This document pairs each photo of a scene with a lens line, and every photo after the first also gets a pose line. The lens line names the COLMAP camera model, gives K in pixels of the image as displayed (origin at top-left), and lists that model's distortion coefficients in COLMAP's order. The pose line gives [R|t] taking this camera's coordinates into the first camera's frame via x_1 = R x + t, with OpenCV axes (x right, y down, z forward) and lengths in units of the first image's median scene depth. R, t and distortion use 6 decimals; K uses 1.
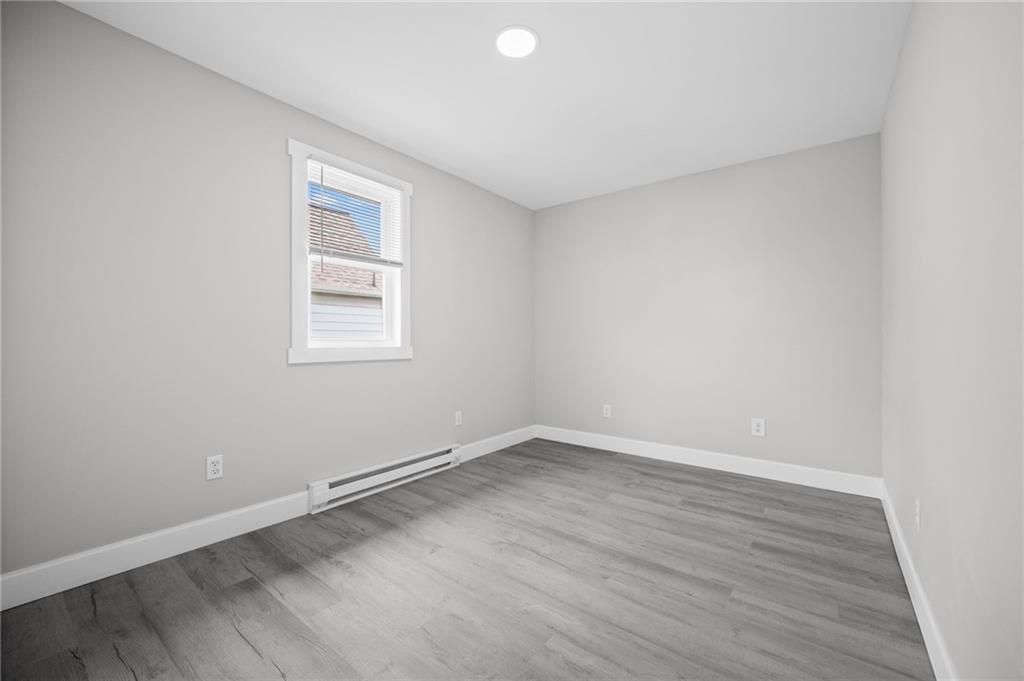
lens RADIAL K [[411.6, 0, 511.7], [0, 411.6, 342.3], [0, 0, 1]] dist [-0.001478, -0.000351]
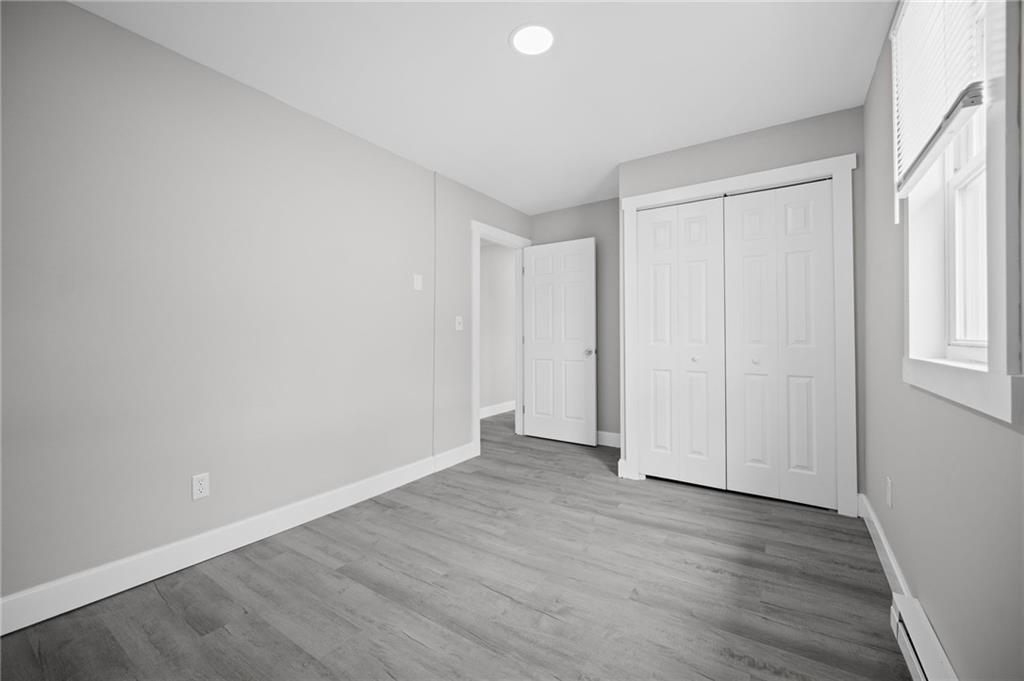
lens RADIAL K [[411.6, 0, 510.0], [0, 411.6, 339.1], [0, 0, 1]] dist [-0.001478, -0.000351]
pose [[-0.998180, 0.002325, -0.060261, 0.123454], [0.001833, 0.999965, 0.008212, -0.023399], [0.060278, 0.008086, -0.998149, 1.933626]]
